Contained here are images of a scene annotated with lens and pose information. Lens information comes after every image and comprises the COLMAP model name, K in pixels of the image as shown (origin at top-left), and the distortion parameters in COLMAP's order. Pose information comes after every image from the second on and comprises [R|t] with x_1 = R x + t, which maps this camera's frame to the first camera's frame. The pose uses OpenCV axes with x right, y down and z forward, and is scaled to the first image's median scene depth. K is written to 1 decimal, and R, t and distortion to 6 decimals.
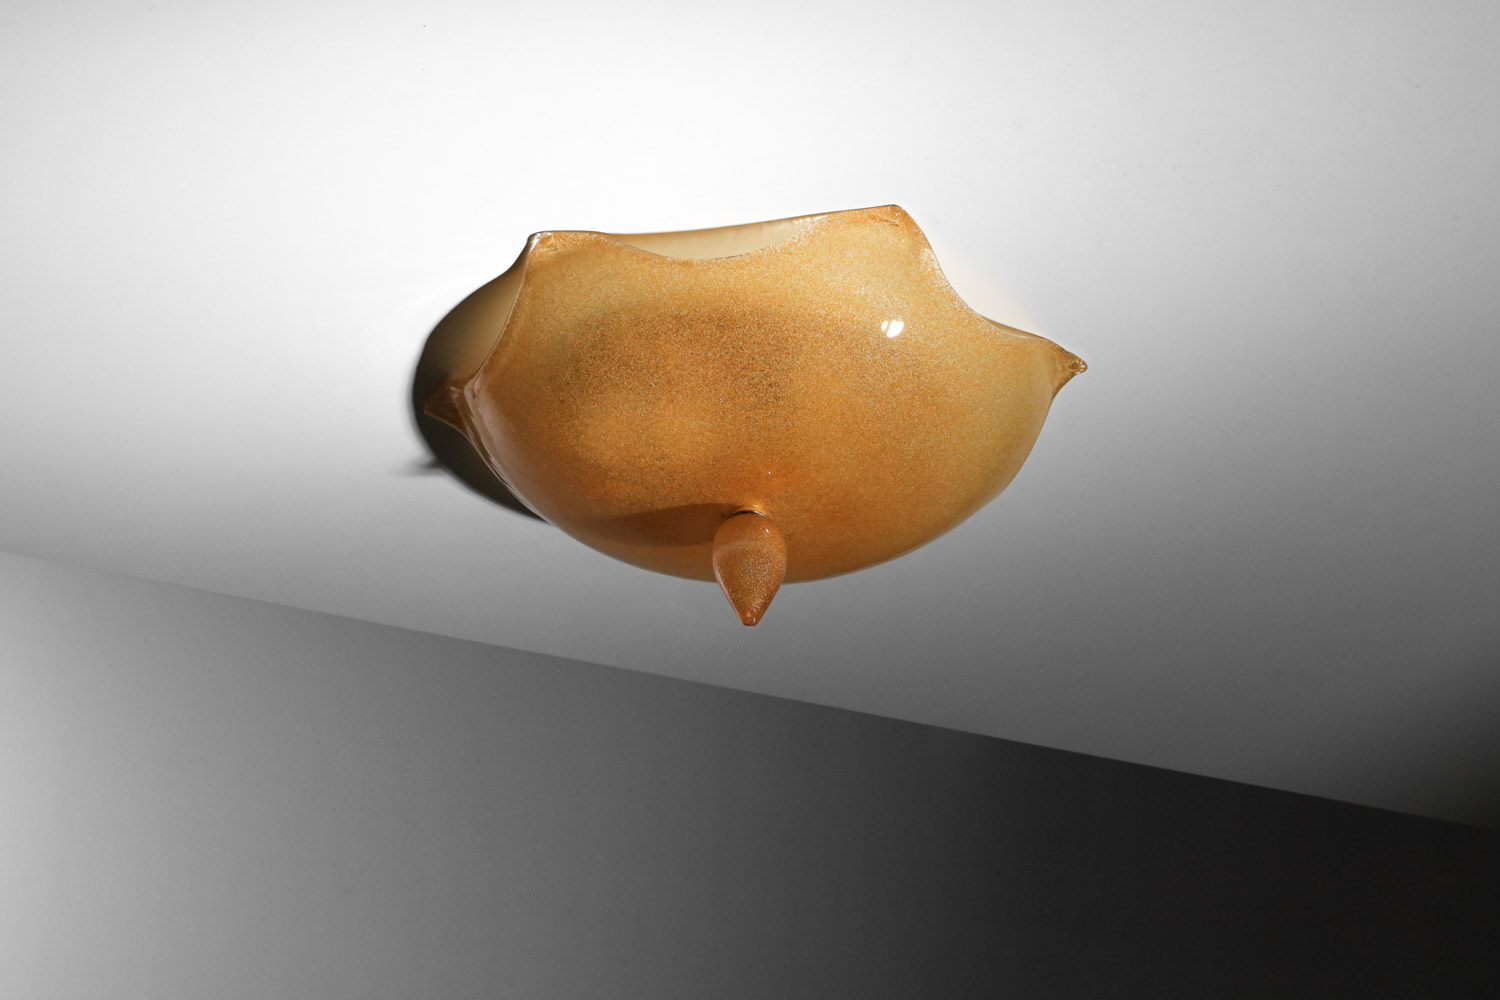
lens RADIAL K [[4828.0, 0, 750.8], [0, 4828.0, 499.4], [0, 0, 1]] dist [-0.076042, 0.000000]
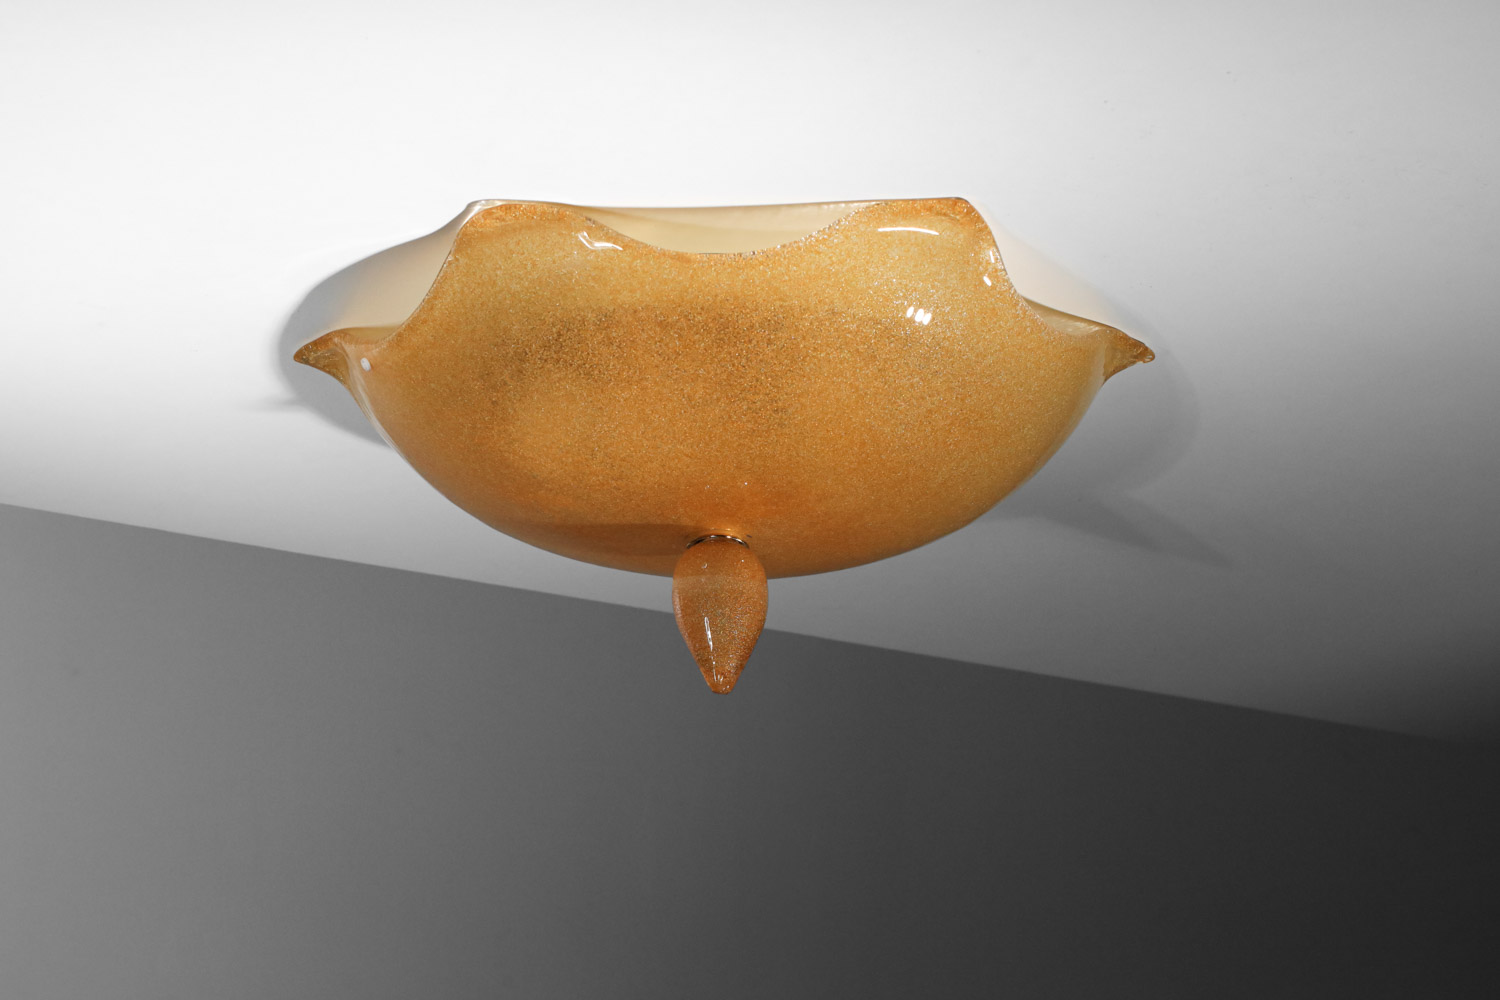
lens RADIAL K [[4828.0, 0, 747.8], [0, 4828.0, 500.6], [0, 0, 1]] dist [-0.076042, 0.000000]
pose [[0.994128, 0.040940, 0.100165, -0.075829], [-0.057247, 0.984501, 0.165775, -0.135225], [-0.091825, -0.170536, 0.981064, 0.244986]]
